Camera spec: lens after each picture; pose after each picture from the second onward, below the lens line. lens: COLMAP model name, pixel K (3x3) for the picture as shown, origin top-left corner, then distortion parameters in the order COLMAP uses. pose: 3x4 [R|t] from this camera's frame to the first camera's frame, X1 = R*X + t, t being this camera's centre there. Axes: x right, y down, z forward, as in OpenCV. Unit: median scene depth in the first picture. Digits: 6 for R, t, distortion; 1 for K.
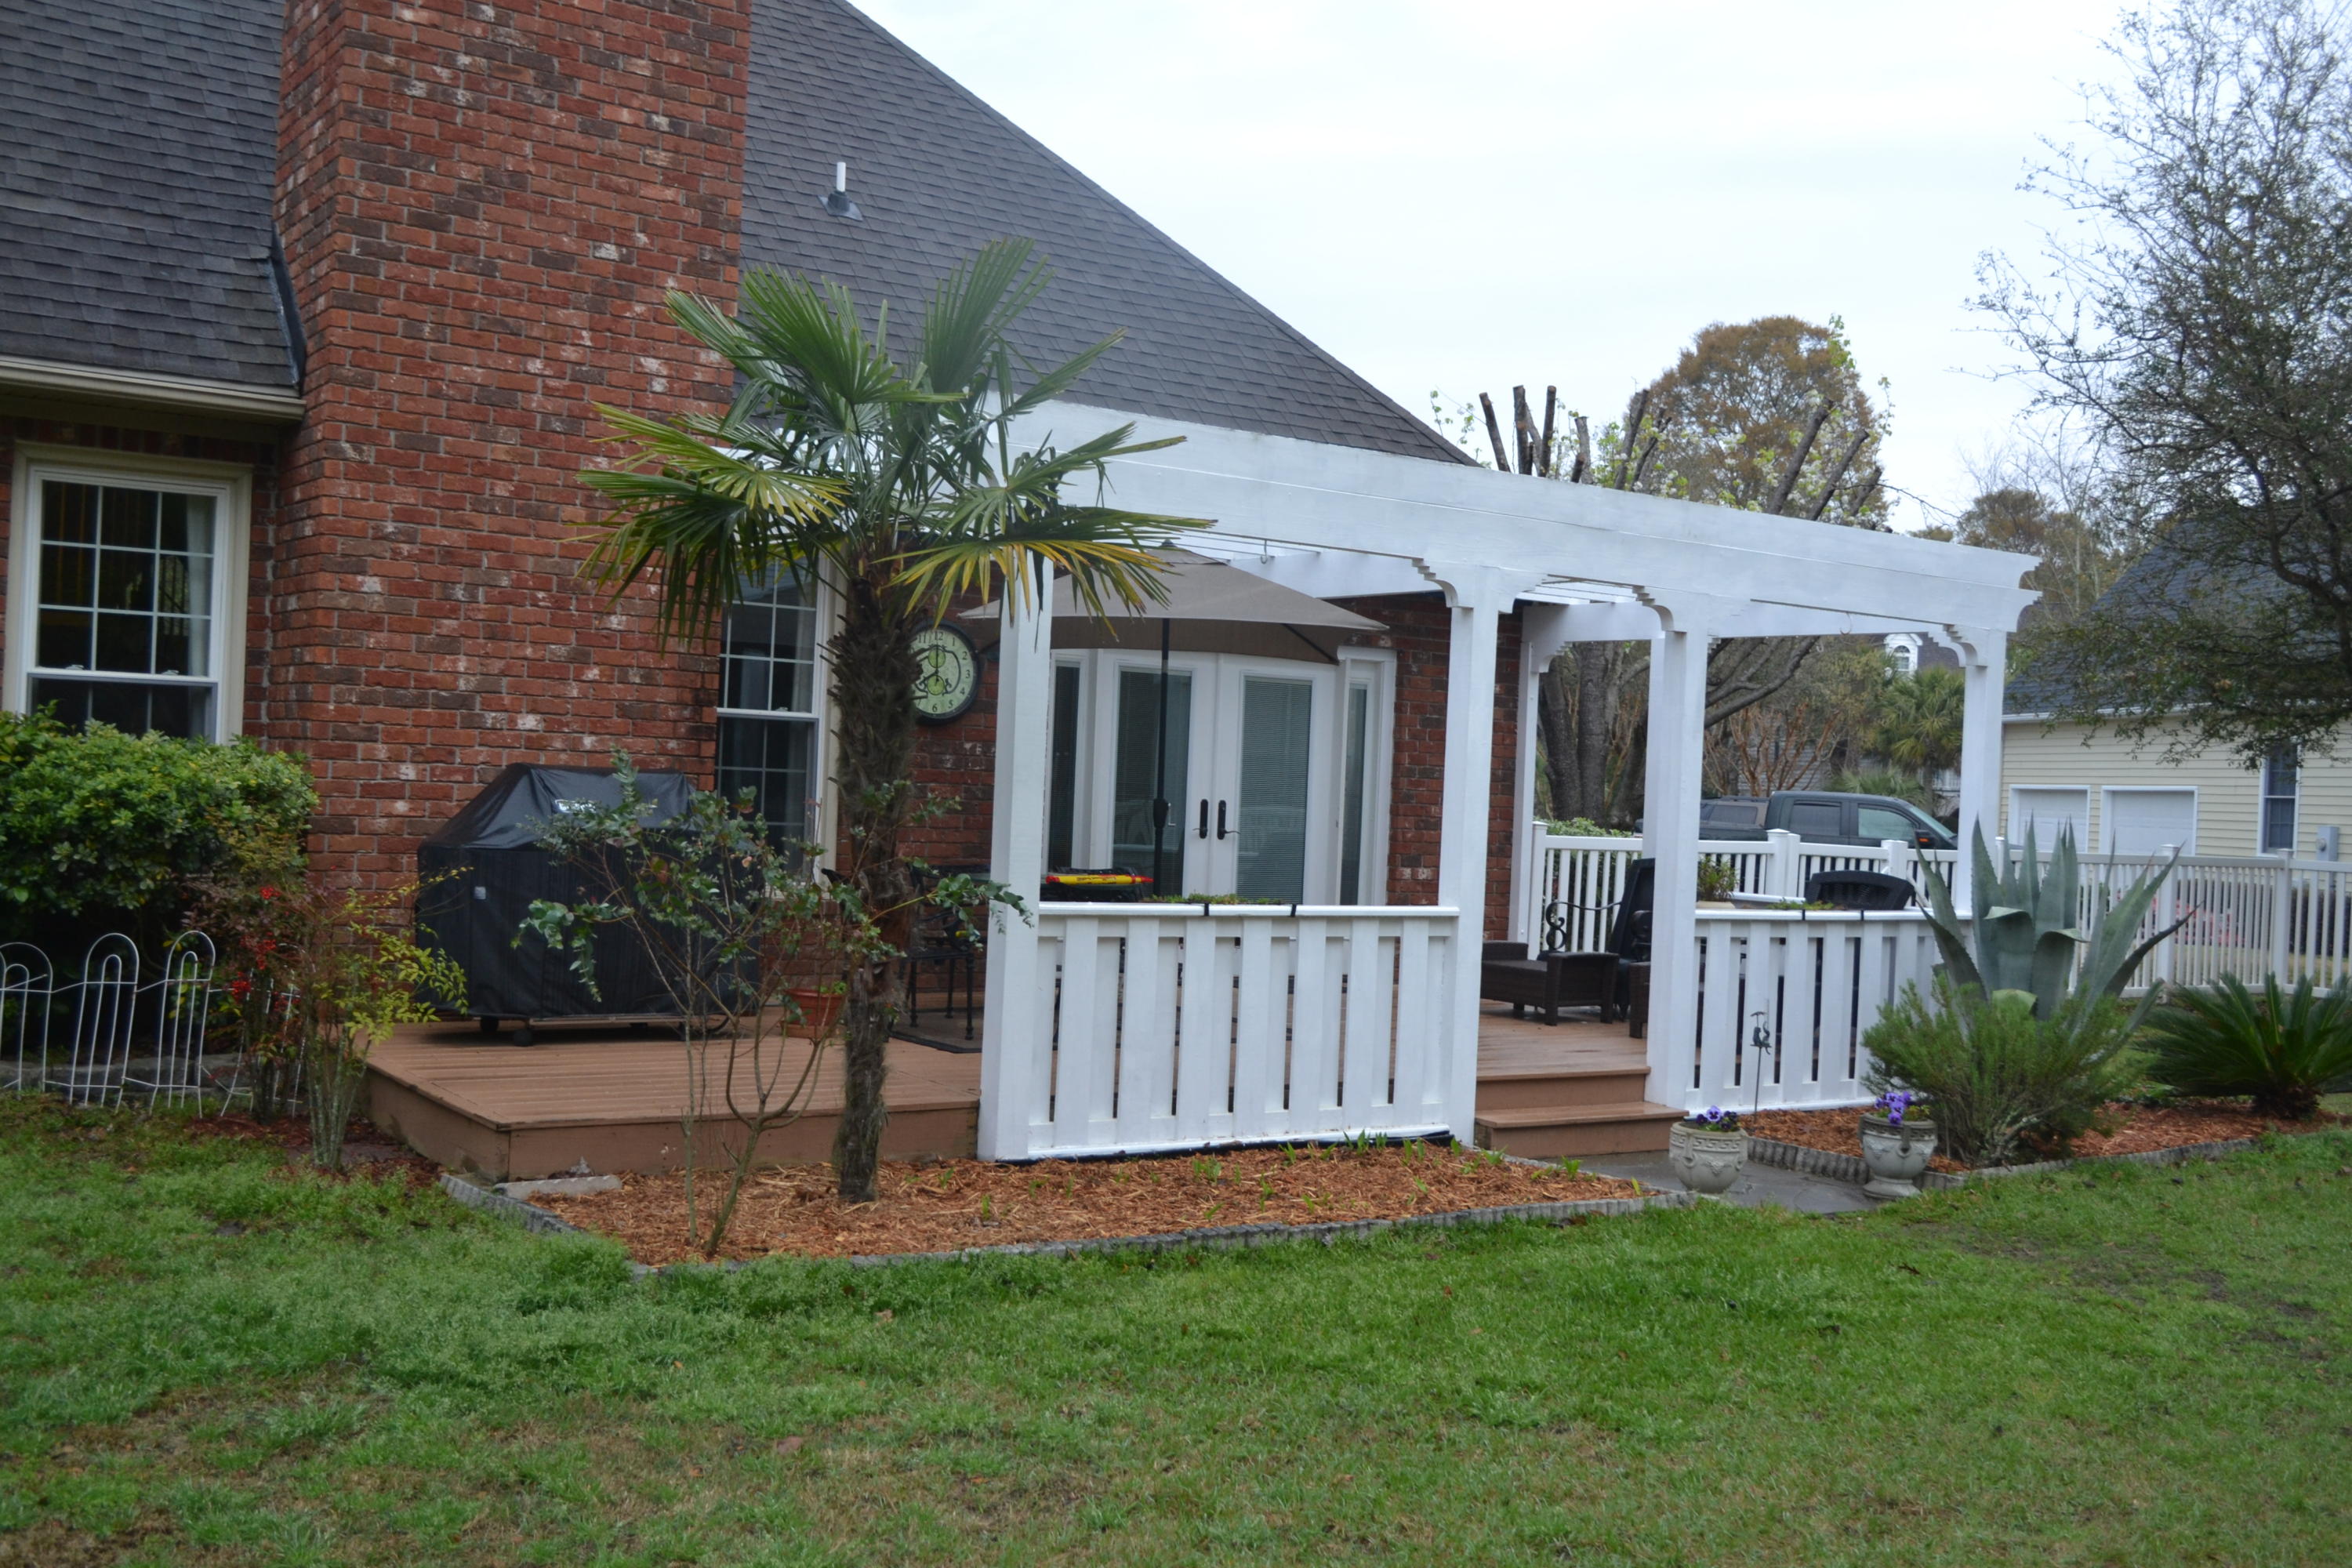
lens RADIAL K [[2302.4, 0, 1176.0], [0, 2302.4, 784.0], [0, 0, 1]] dist [-0.017987, -0.005628]
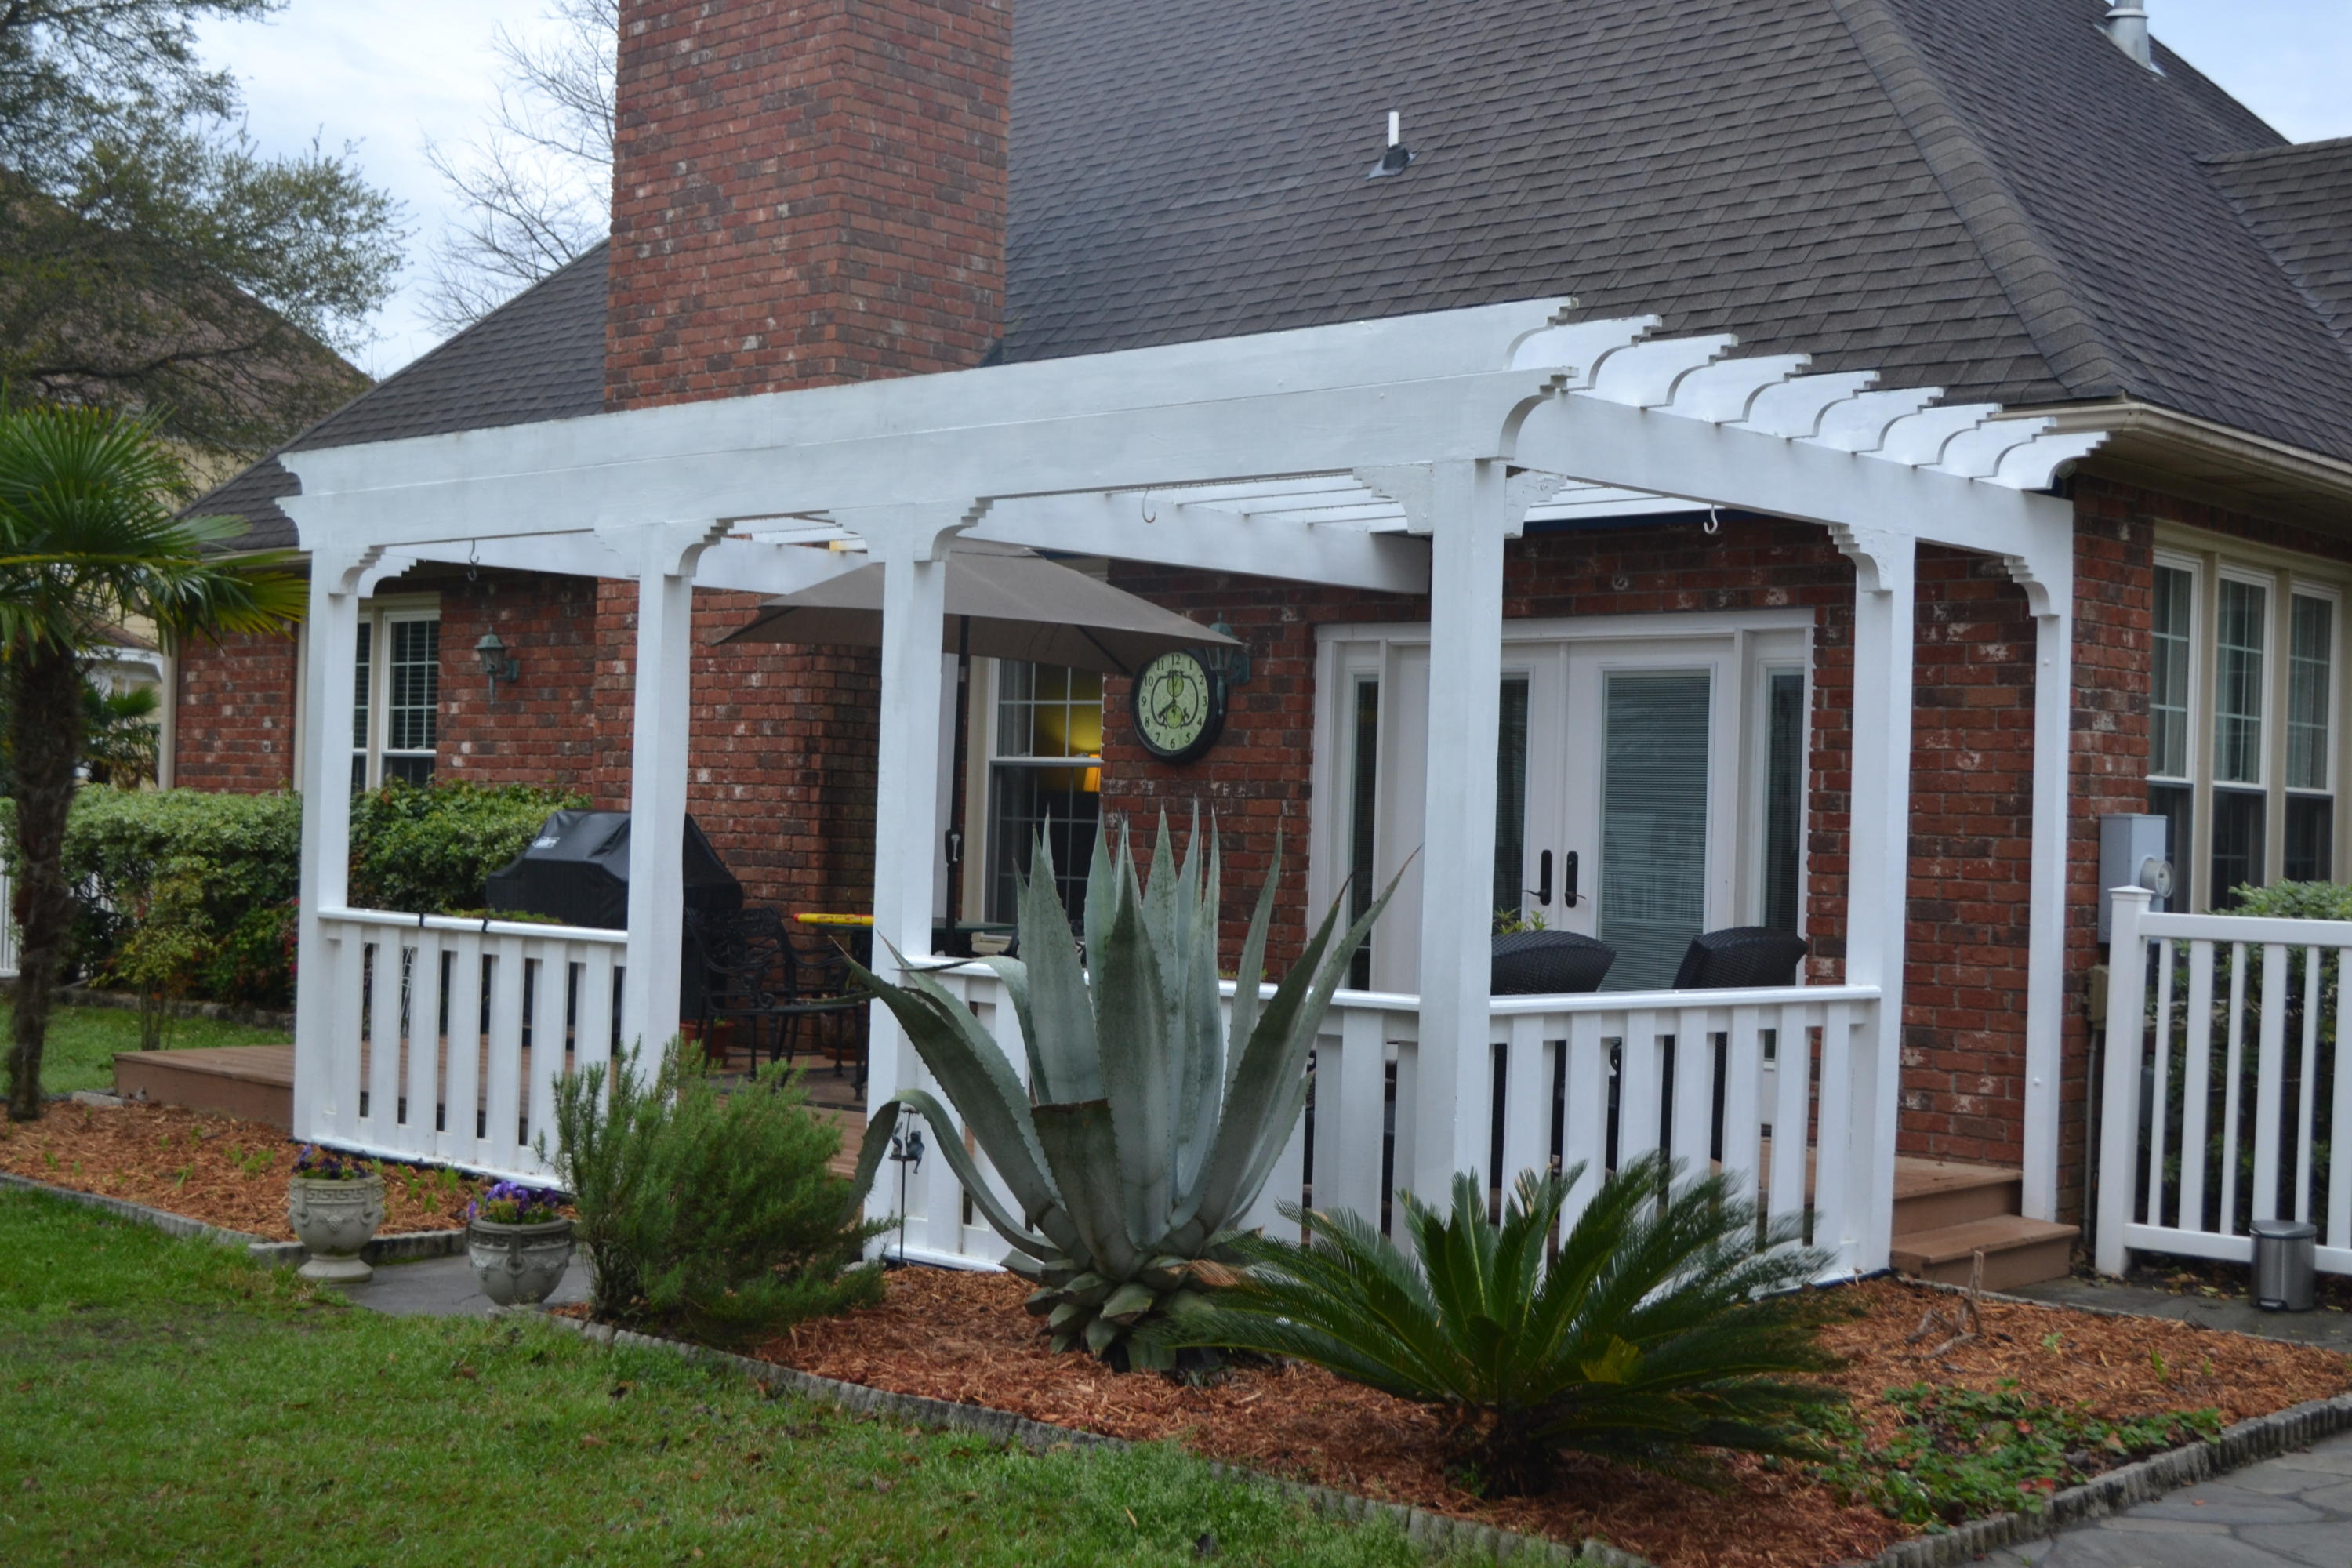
lens RADIAL K [[2898.6, 0, 1176.0], [0, 2898.6, 784.0], [0, 0, 1]] dist [-0.007914, -0.015588]
pose [[0.209245, -0.051596, -0.976501, 1.156339], [-0.021335, 0.998128, -0.057311, 0.053731], [0.977631, 0.032826, 0.207752, 0.939097]]
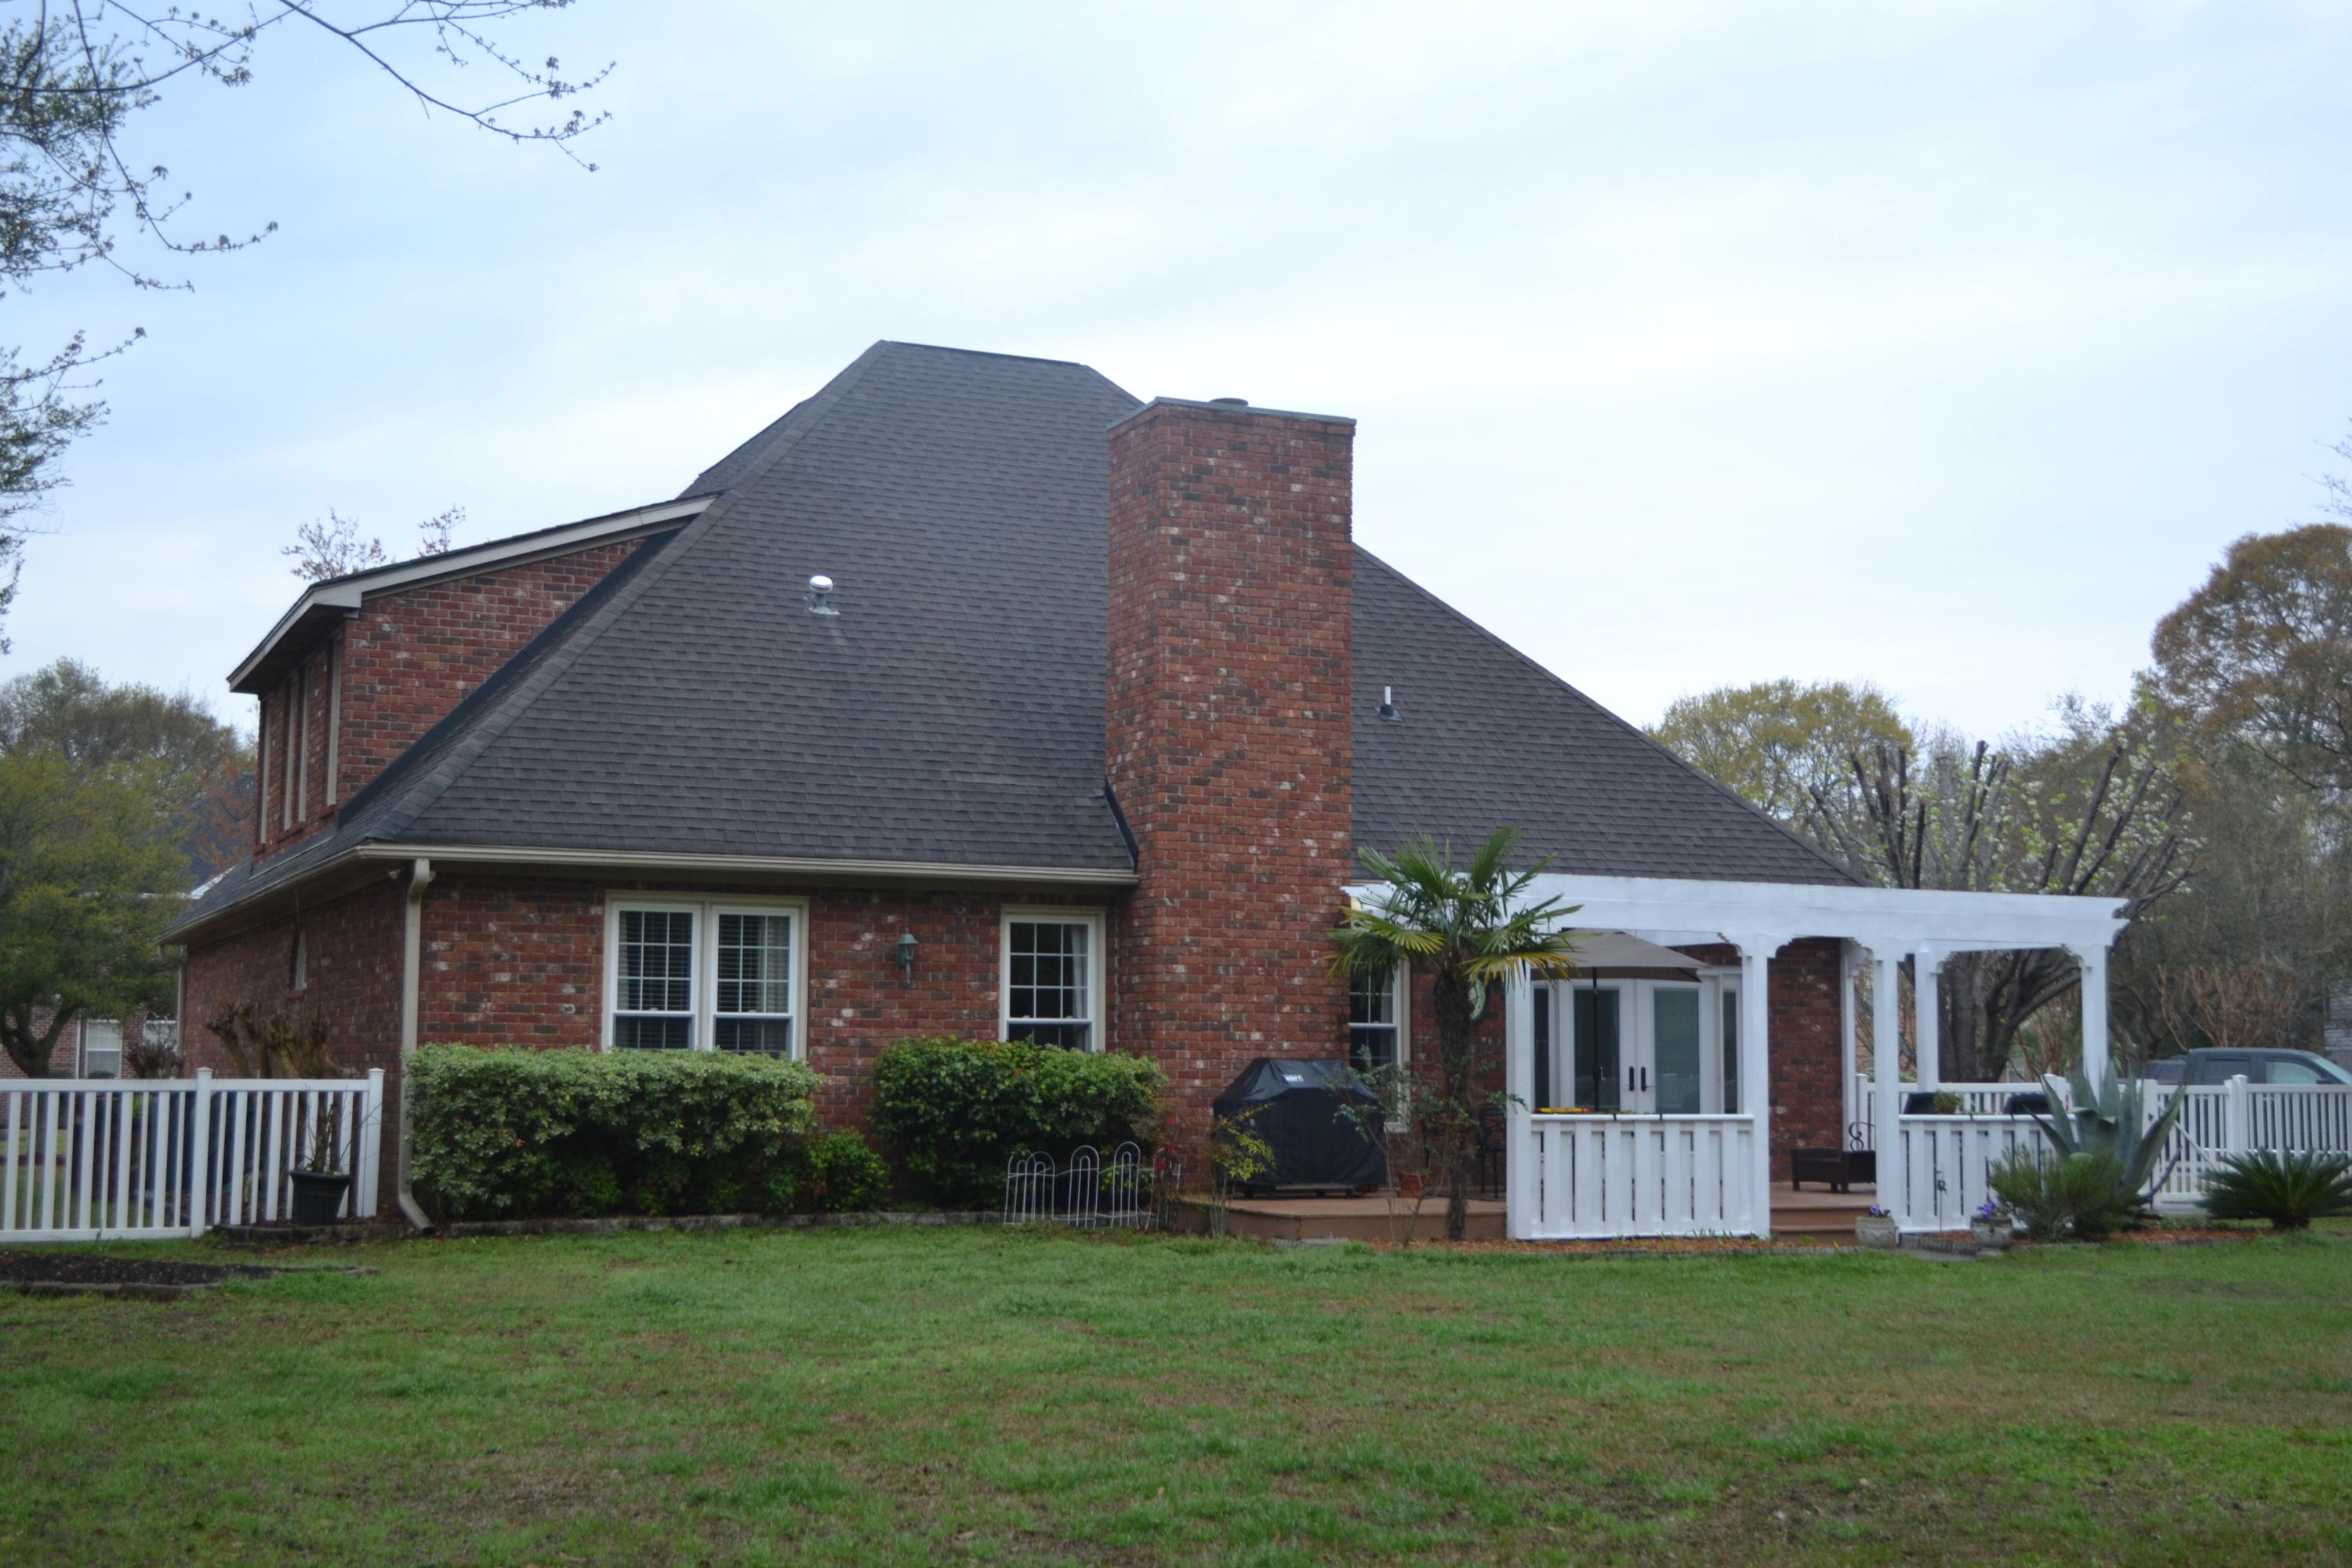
lens RADIAL K [[2810.4, 0, 1176.0], [0, 2810.4, 784.0], [0, 0, 1]] dist [-0.024190, -0.013844]
pose [[0.982900, -0.055401, -0.175608, 0.073343], [0.036481, 0.993351, -0.109194, 0.017446], [0.180490, 0.100920, 0.978386, -1.317069]]
